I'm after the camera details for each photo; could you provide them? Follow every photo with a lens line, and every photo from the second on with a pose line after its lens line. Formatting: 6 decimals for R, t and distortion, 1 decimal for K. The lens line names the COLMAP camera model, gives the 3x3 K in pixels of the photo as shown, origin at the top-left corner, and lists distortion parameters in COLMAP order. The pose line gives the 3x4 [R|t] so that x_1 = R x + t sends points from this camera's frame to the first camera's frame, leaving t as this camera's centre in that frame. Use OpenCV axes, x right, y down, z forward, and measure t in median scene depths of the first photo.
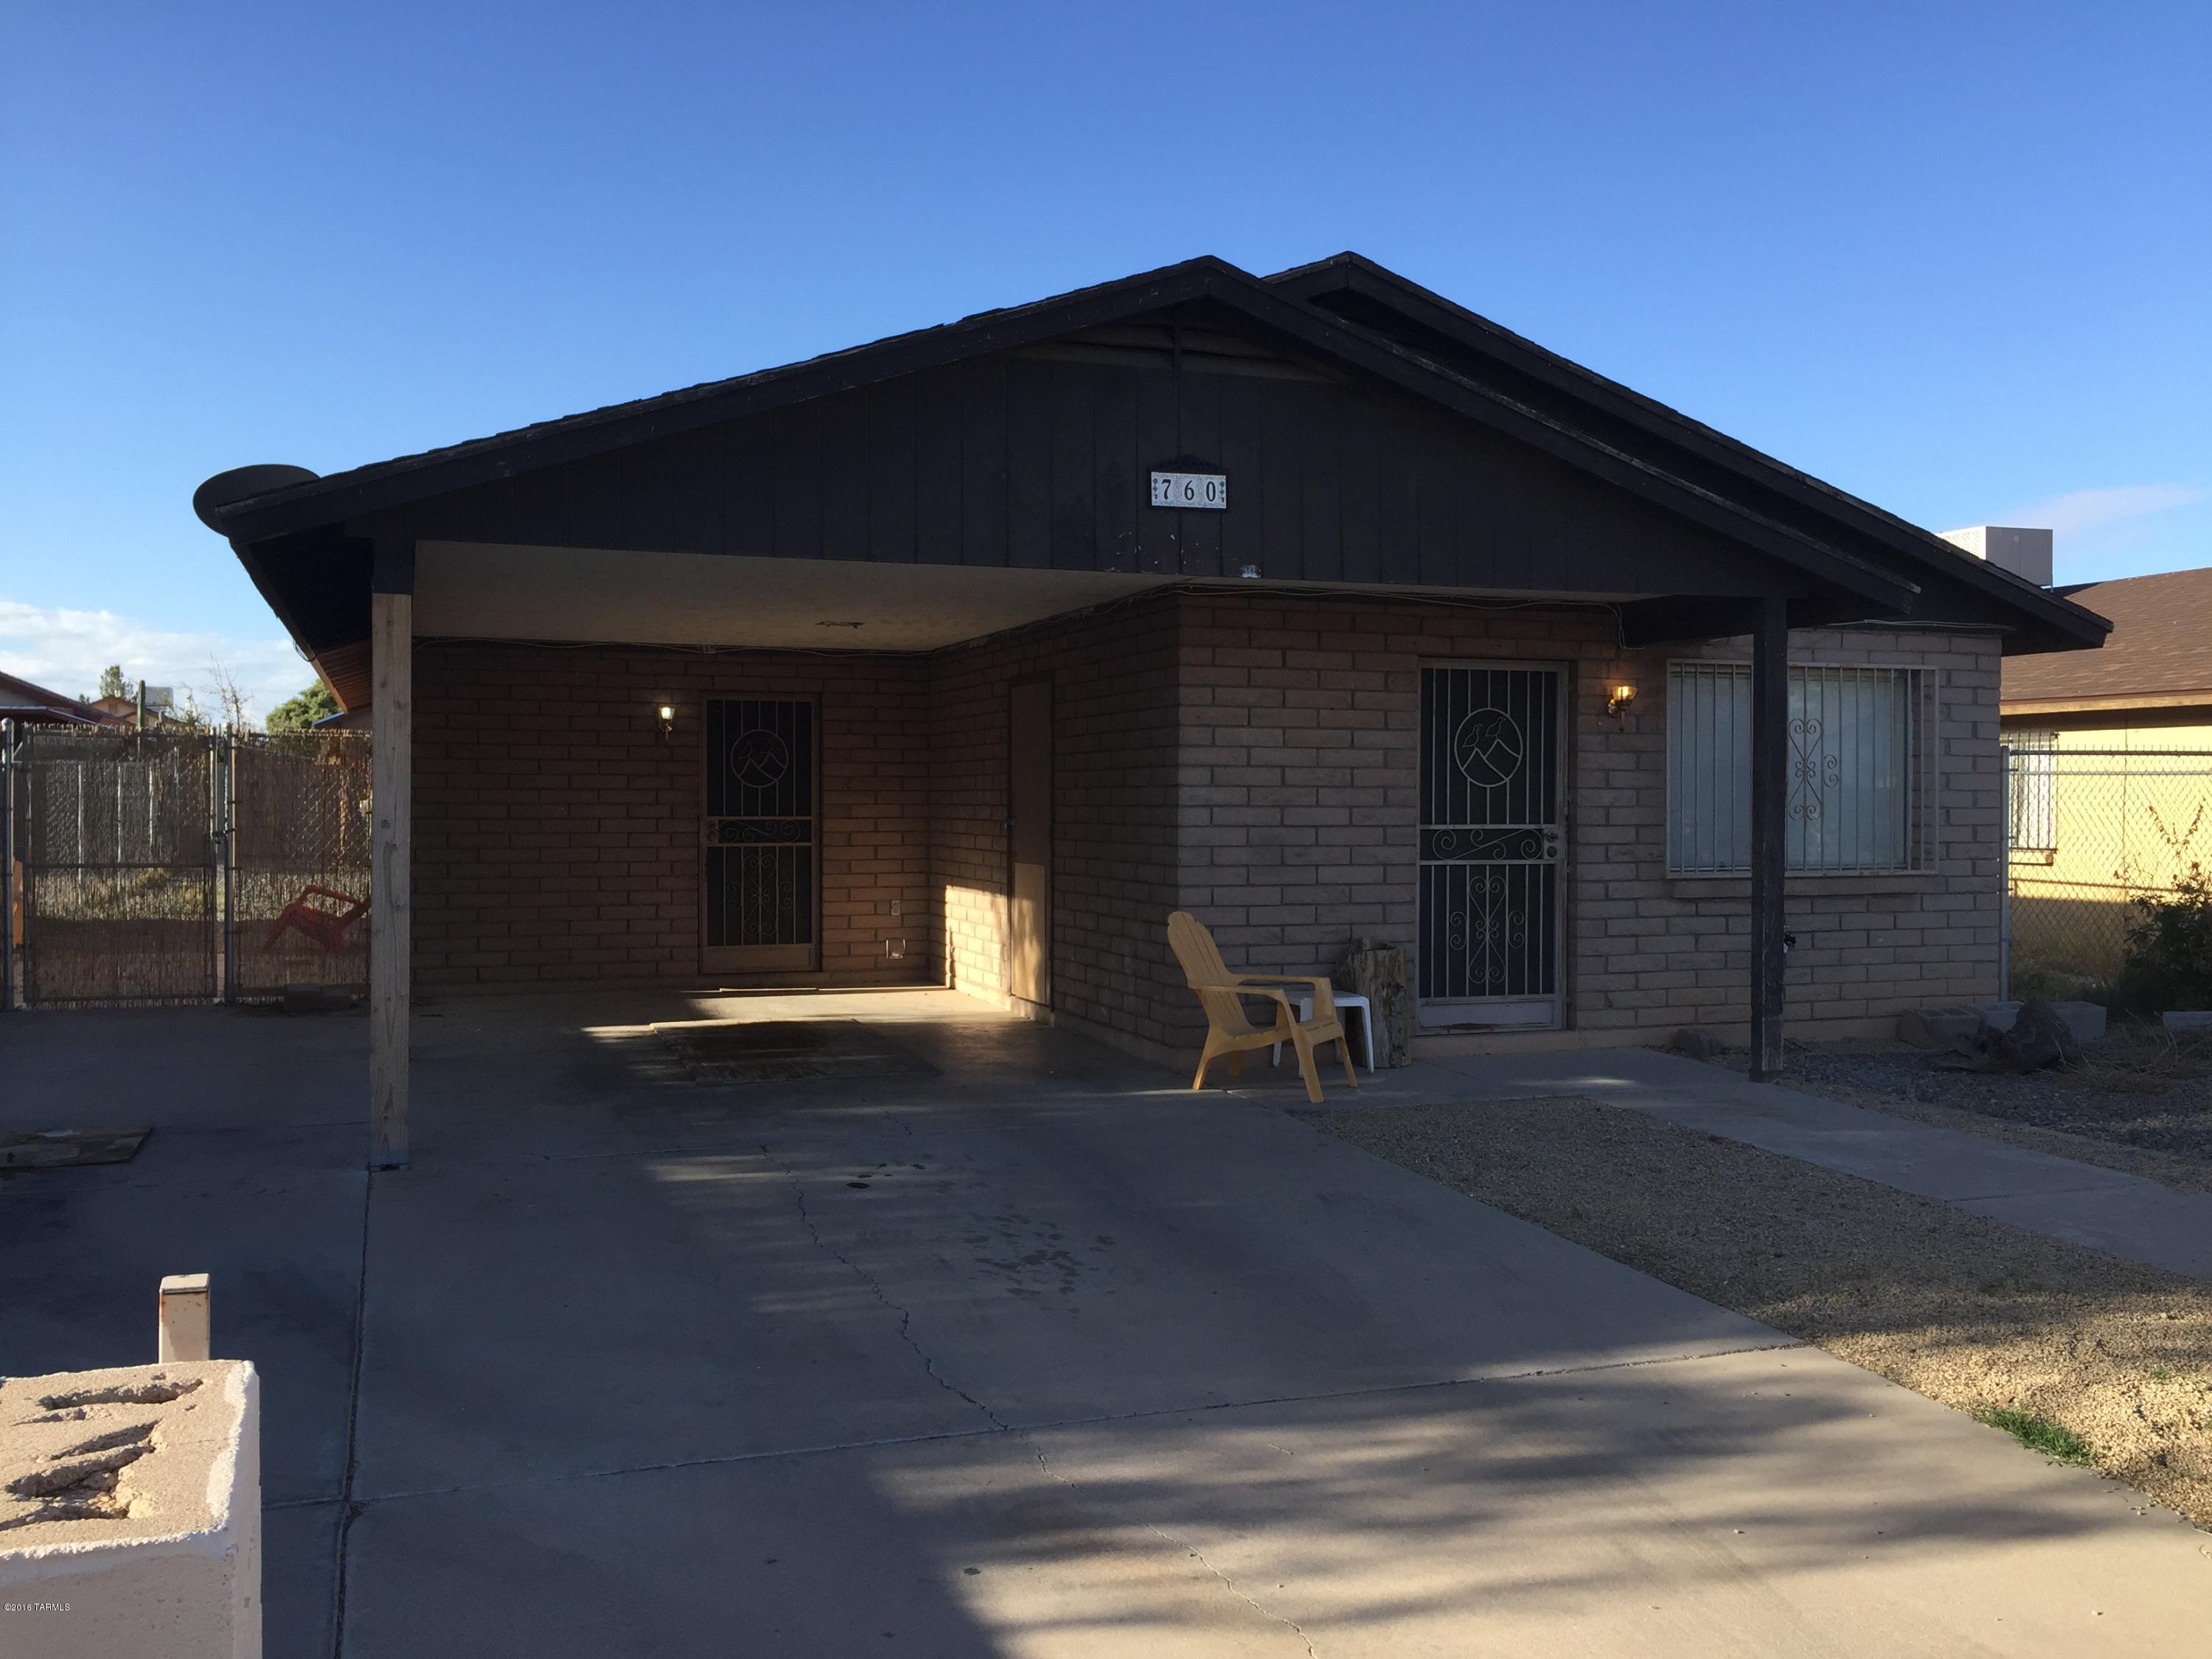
lens RADIAL K [[1863.9, 0, 1106.0], [0, 1863.9, 829.5], [0, 0, 1]] dist [0.043802, -0.091175]
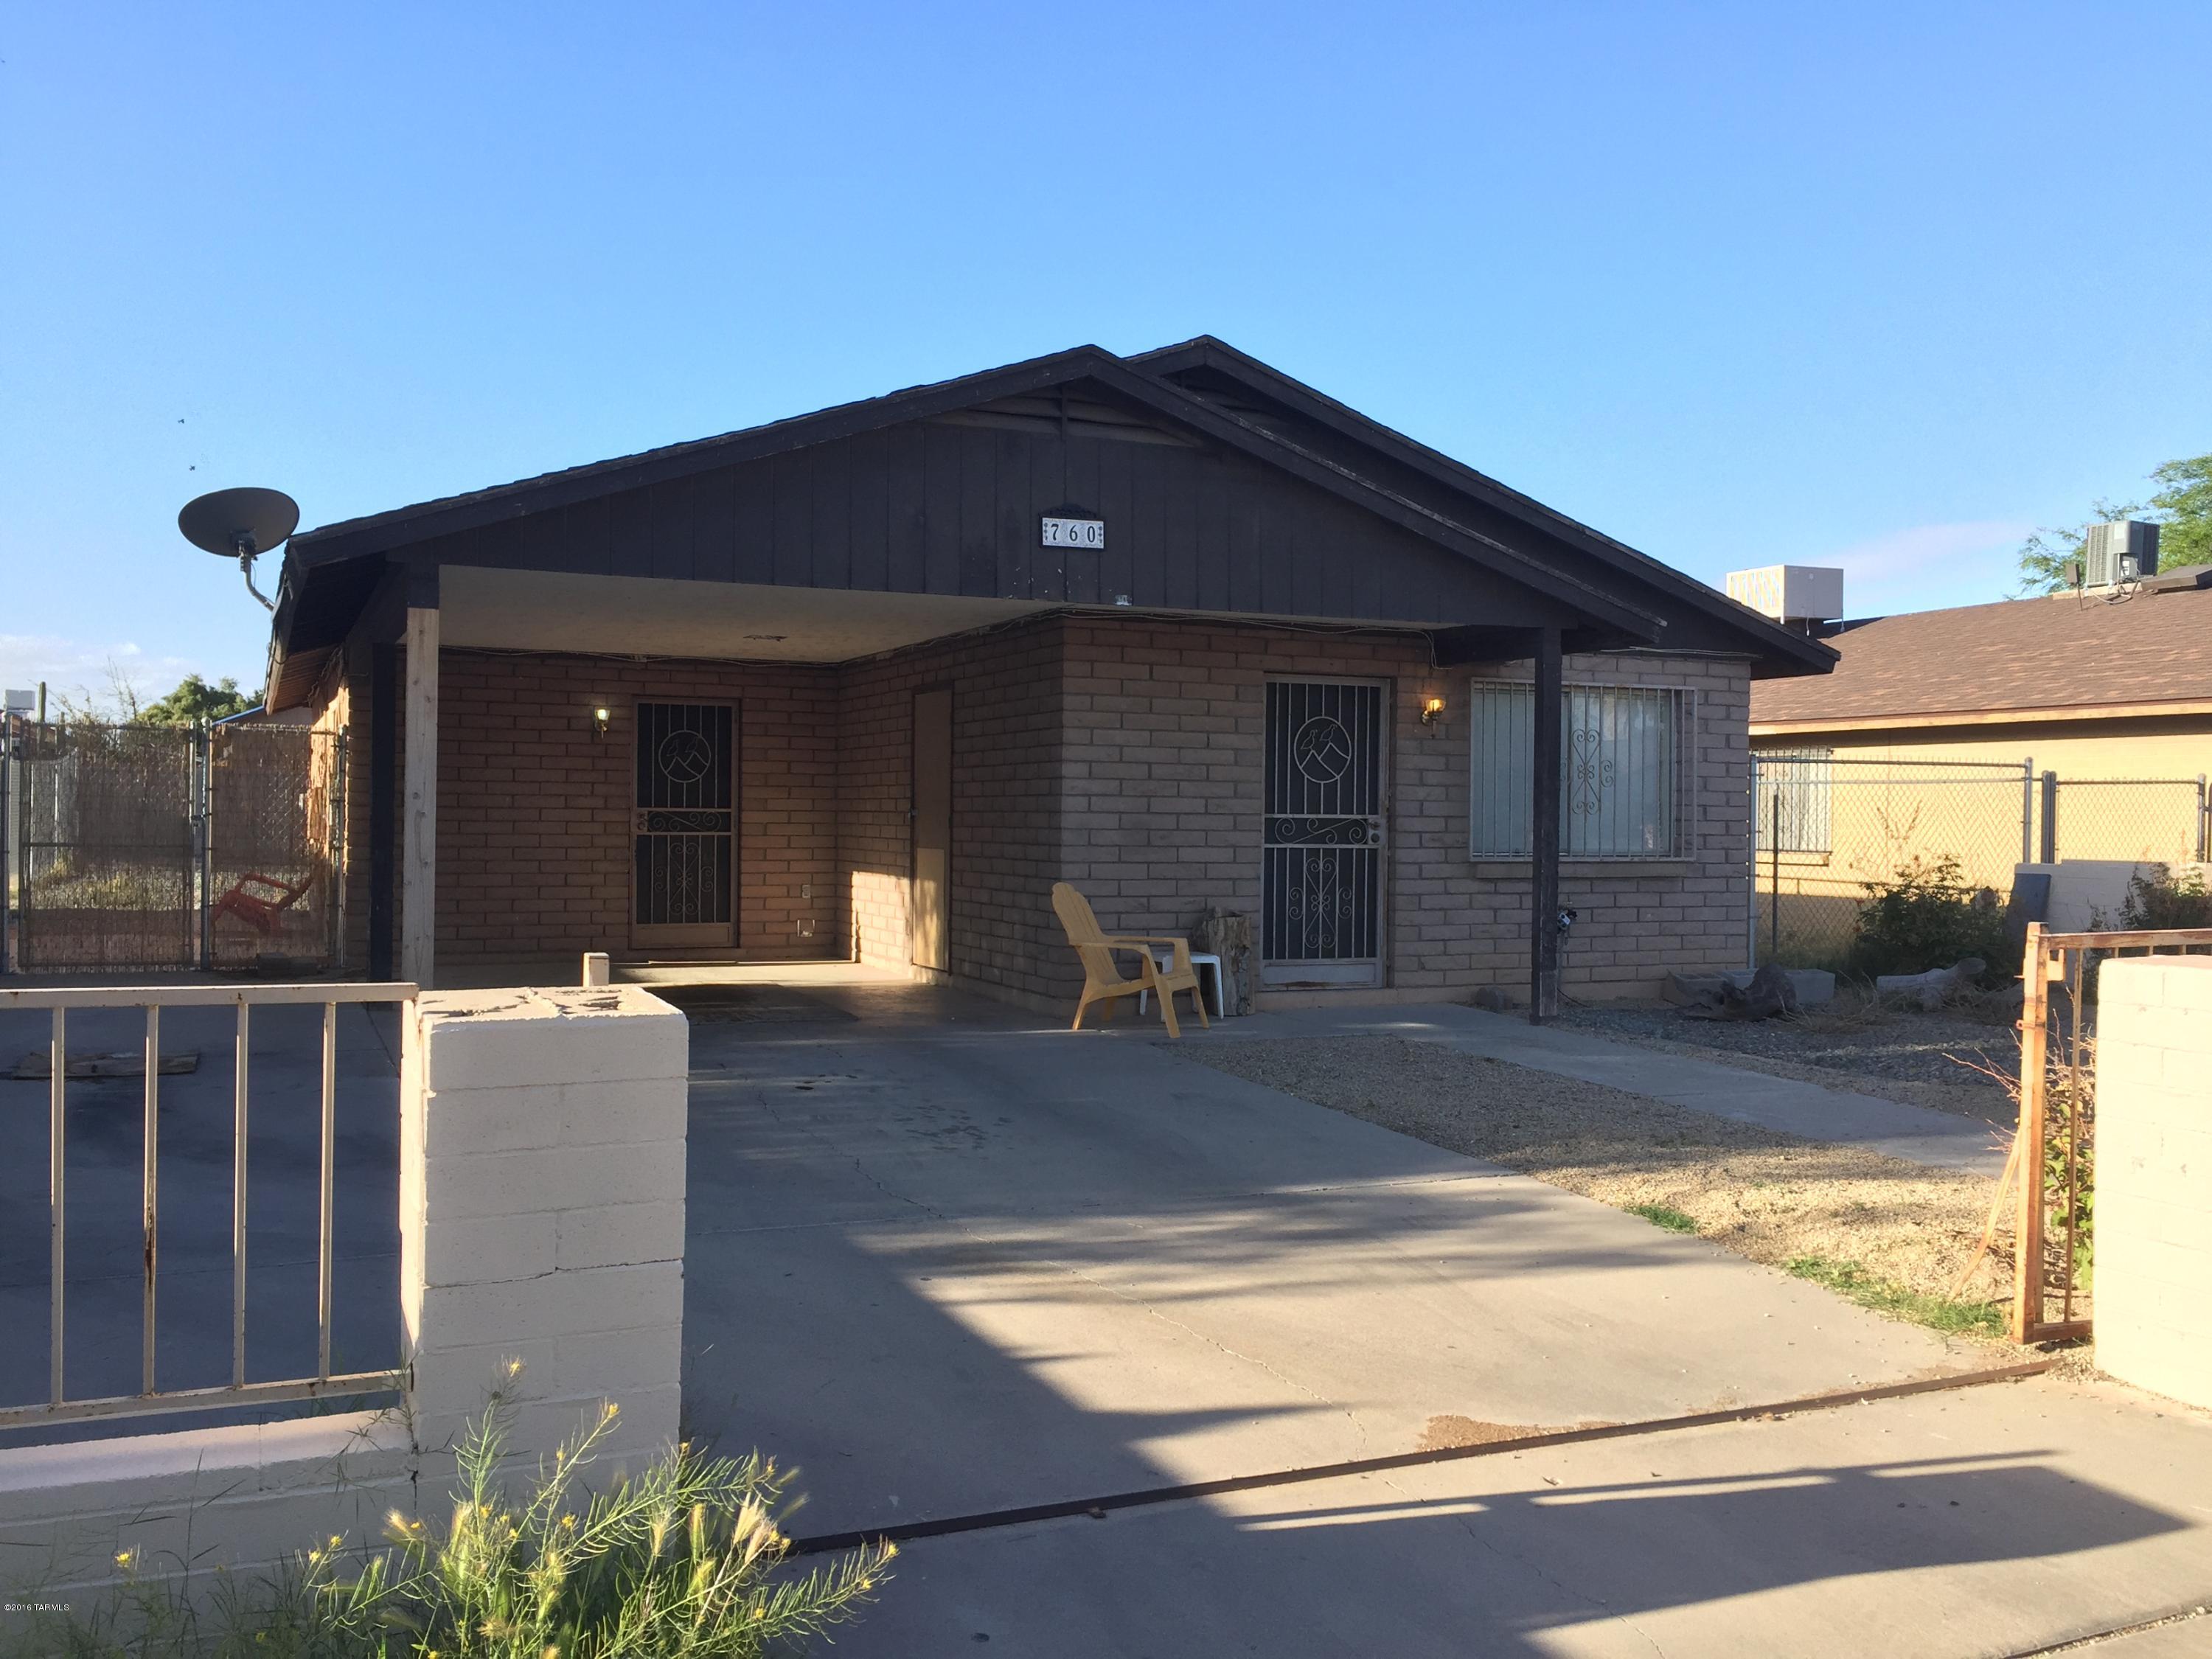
lens RADIAL K [[1979.1, 0, 1106.0], [0, 1979.1, 829.5], [0, 0, 1]] dist [0.009580, 0.005126]
pose [[0.997790, 0.008587, 0.065883, -0.015135], [-0.007633, 0.999863, -0.014708, 0.026476], [-0.066001, 0.014172, 0.997719, -0.246784]]
